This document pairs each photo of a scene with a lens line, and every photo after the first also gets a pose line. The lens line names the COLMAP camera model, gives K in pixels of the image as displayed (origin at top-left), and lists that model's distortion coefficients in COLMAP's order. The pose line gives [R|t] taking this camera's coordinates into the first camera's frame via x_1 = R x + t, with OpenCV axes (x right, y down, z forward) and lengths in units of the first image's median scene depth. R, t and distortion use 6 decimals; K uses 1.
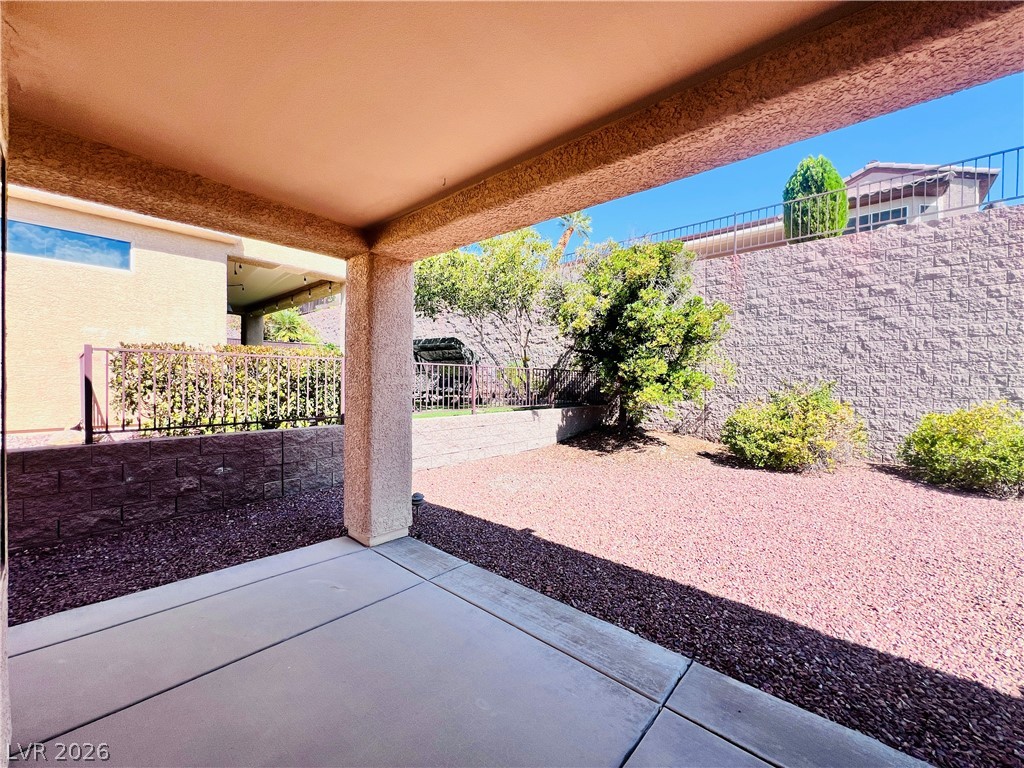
lens RADIAL K [[413.0, 0, 509.3], [0, 413.0, 385.4], [0, 0, 1]] dist [-0.000494, 0.000159]
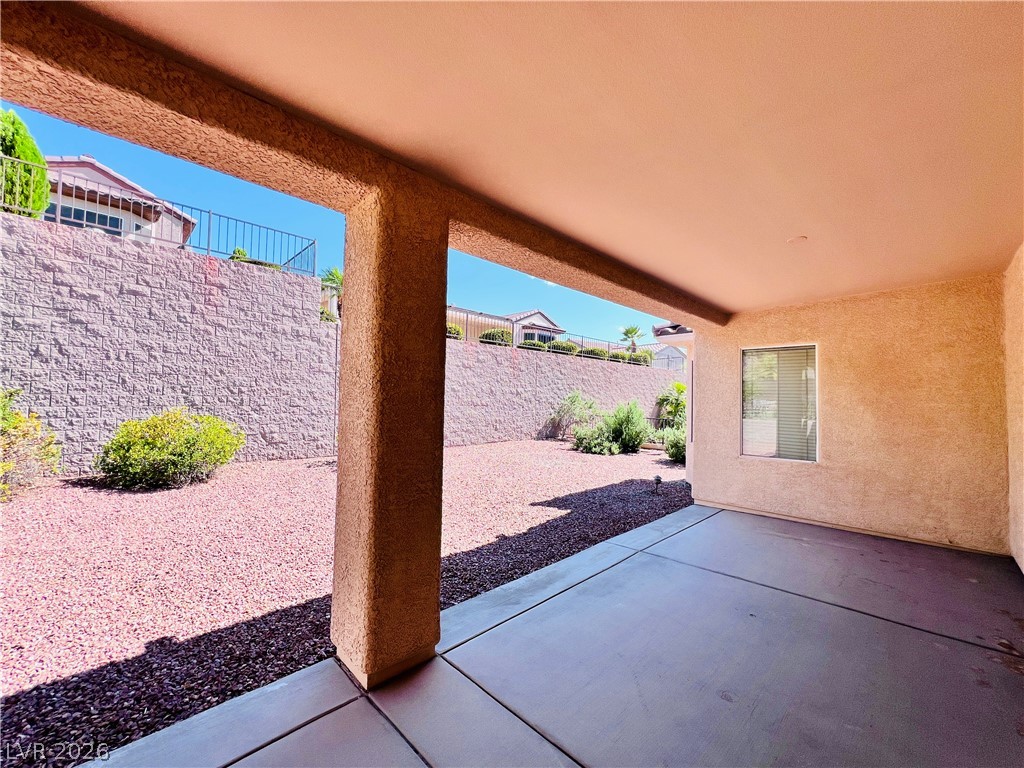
lens RADIAL K [[413.0, 0, 509.3], [0, 413.0, 385.4], [0, 0, 1]] dist [-0.000494, 0.000159]
pose [[0.054226, 0.025306, 0.998208, 0.012795], [-0.005523, 0.999671, -0.025043, -0.001662], [-0.998513, -0.004155, 0.054348, -0.029540]]
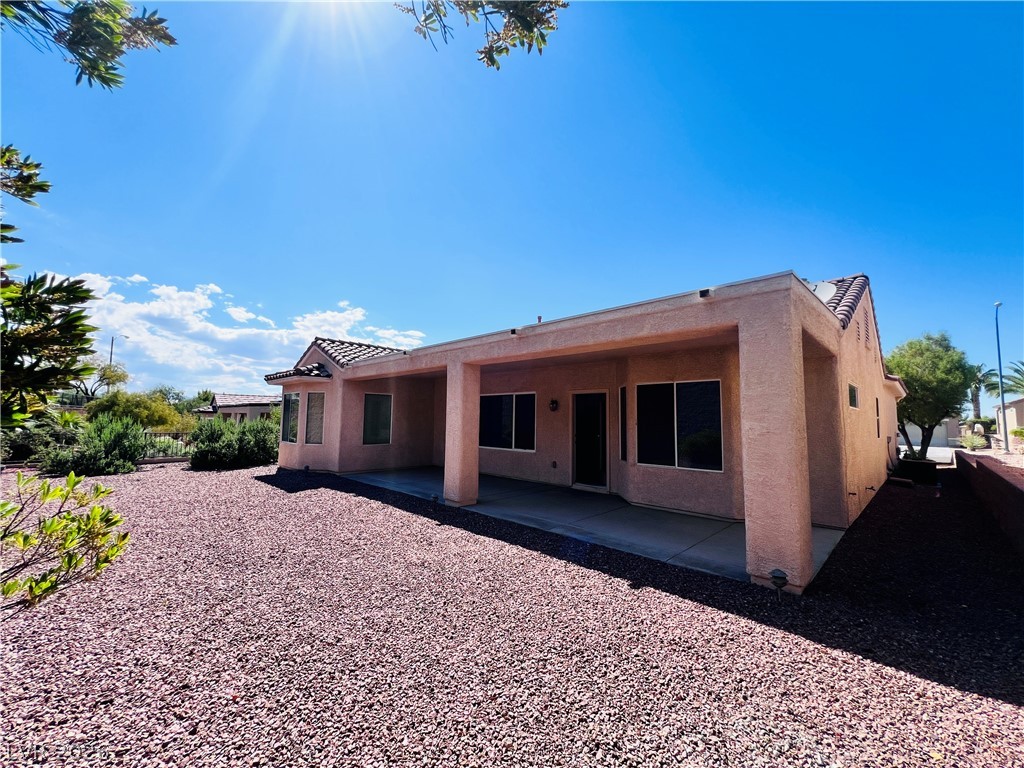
lens RADIAL K [[413.2, 0, 508.3], [0, 413.2, 386.1], [0, 0, 1]] dist [-0.000360, -0.000125]
pose [[-0.998156, -0.021554, 0.056747, 0.129205], [-0.025329, 0.997453, -0.066674, -0.019085], [-0.055165, -0.067989, -0.996160, 0.816405]]
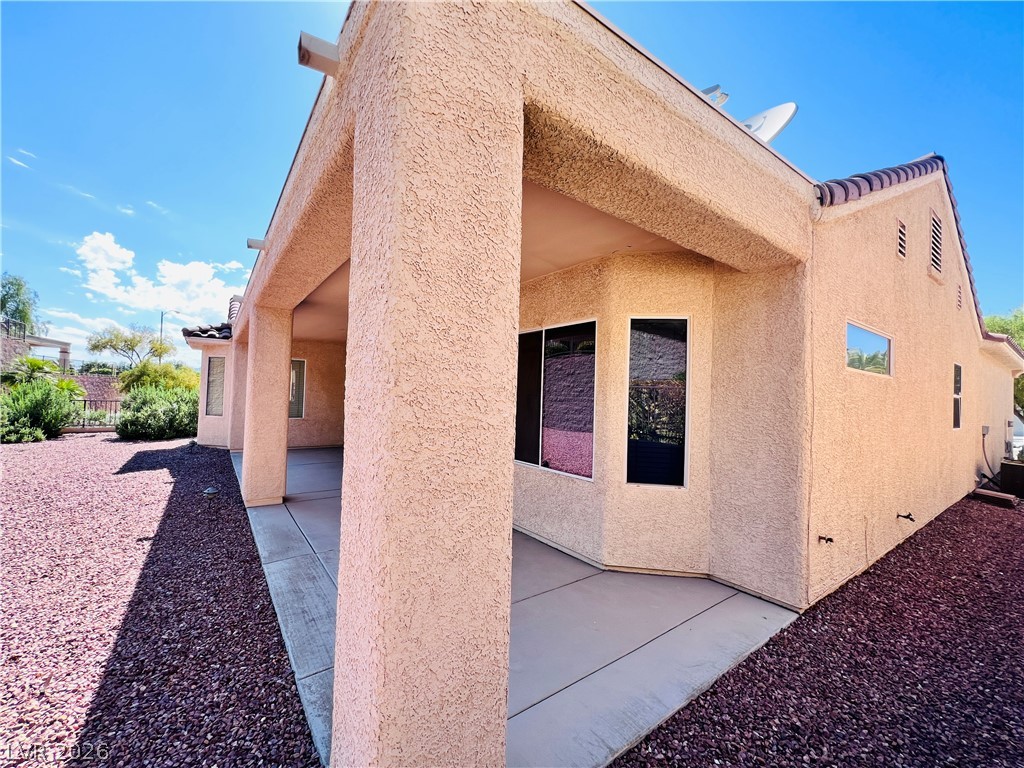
lens RADIAL K [[411.6, 0, 512.0], [0, 411.6, 384.0], [0, 0, 1]] dist [-0.000650, 0.000025]
pose [[-0.977311, -0.036989, 0.208556, -0.180204], [-0.040694, 0.999080, -0.013499, -0.015034], [-0.207865, -0.021680, -0.977917, 0.515869]]
